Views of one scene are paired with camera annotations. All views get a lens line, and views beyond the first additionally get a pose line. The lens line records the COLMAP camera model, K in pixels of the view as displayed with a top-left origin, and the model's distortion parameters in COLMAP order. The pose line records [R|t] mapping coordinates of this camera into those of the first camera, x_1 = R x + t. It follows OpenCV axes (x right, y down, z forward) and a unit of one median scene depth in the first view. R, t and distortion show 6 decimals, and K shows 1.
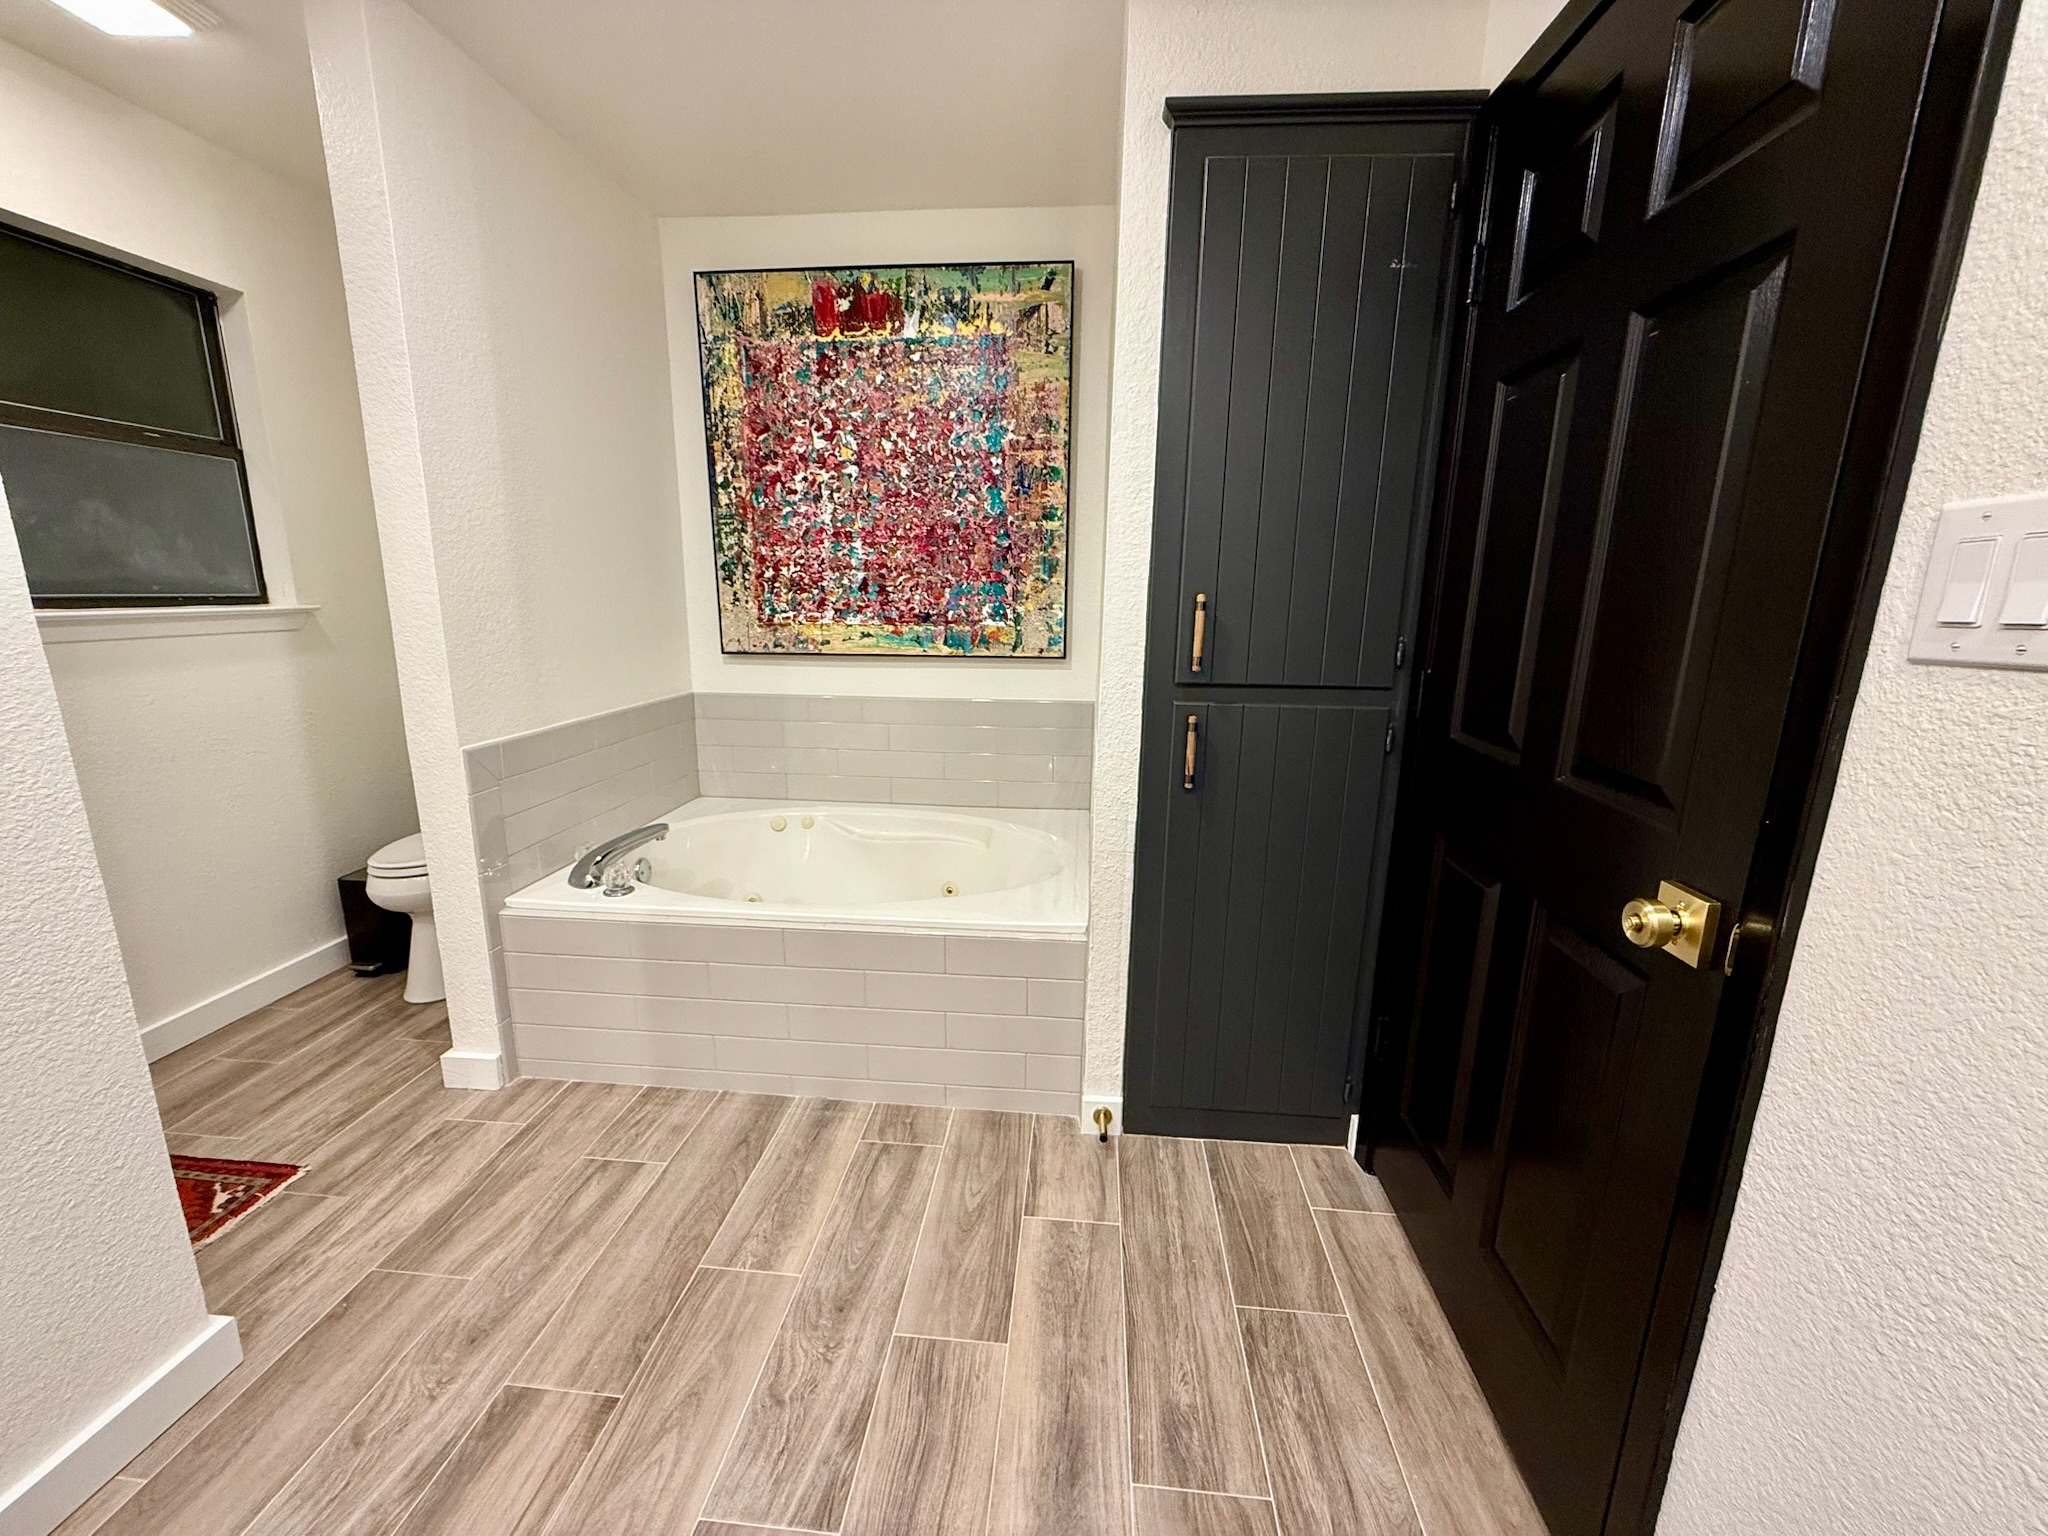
lens RADIAL K [[813.0, 0, 1016.9], [0, 813.0, 772.1], [0, 0, 1]] dist [-0.000405, -0.000069]
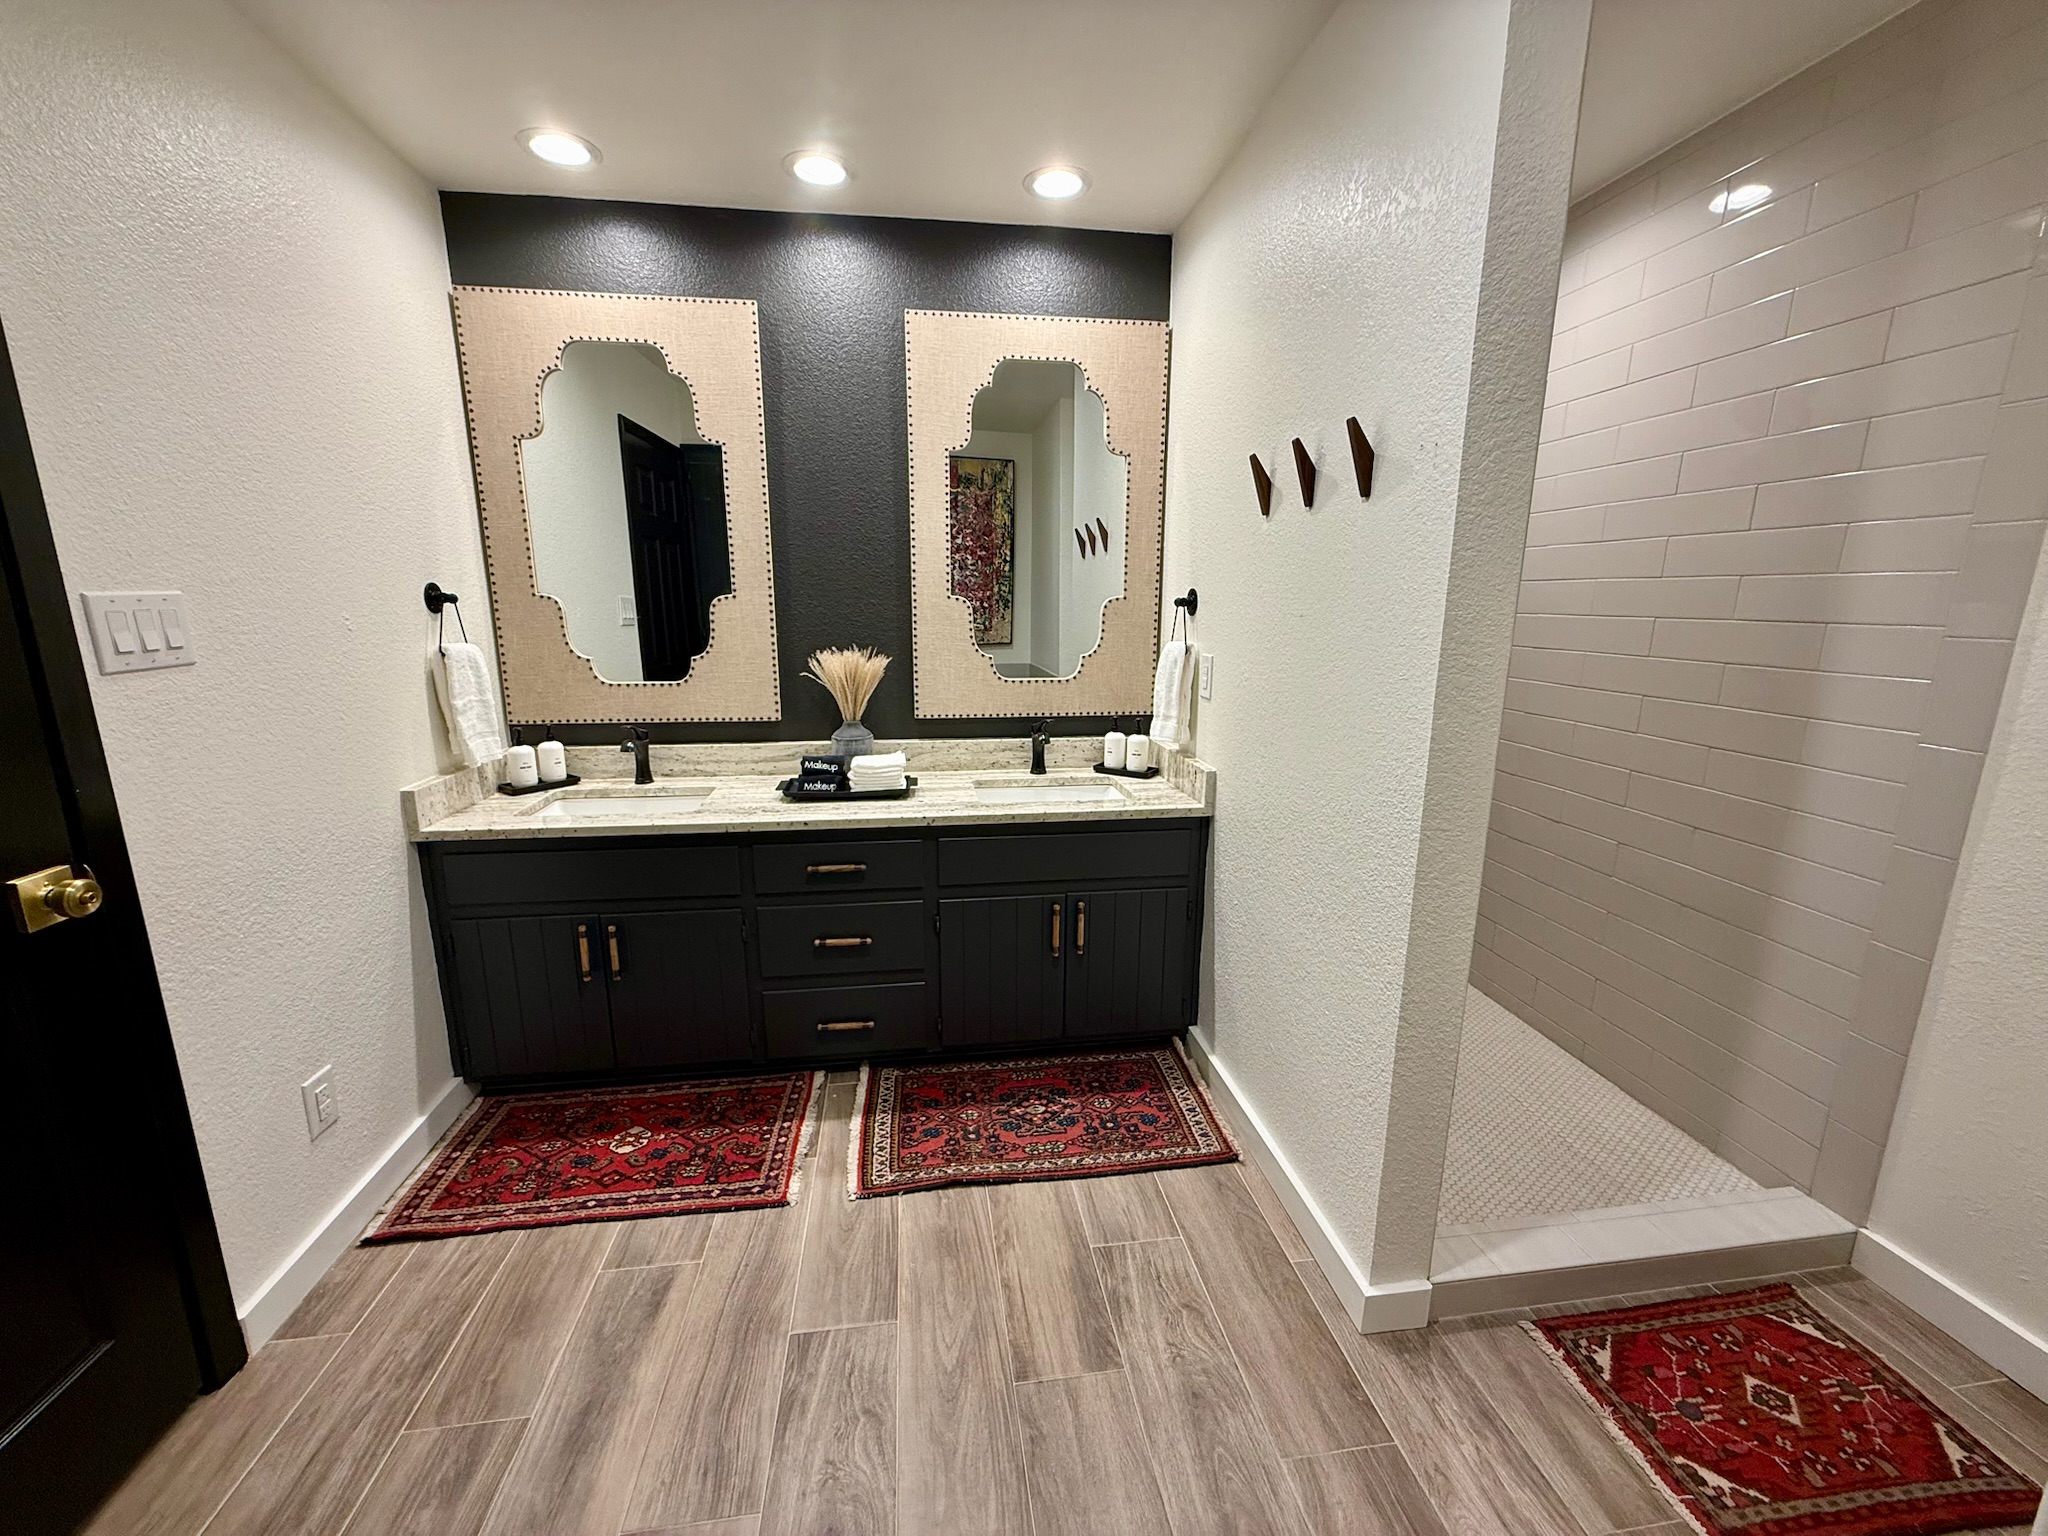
lens RADIAL K [[813.0, 0, 1016.9], [0, 813.0, 772.1], [0, 0, 1]] dist [-0.000405, -0.000069]
pose [[-0.974045, 0.027141, -0.224723, -0.270769], [-0.068619, 0.910666, 0.407405, -0.433094], [0.215705, 0.412251, -0.885167, 1.660885]]
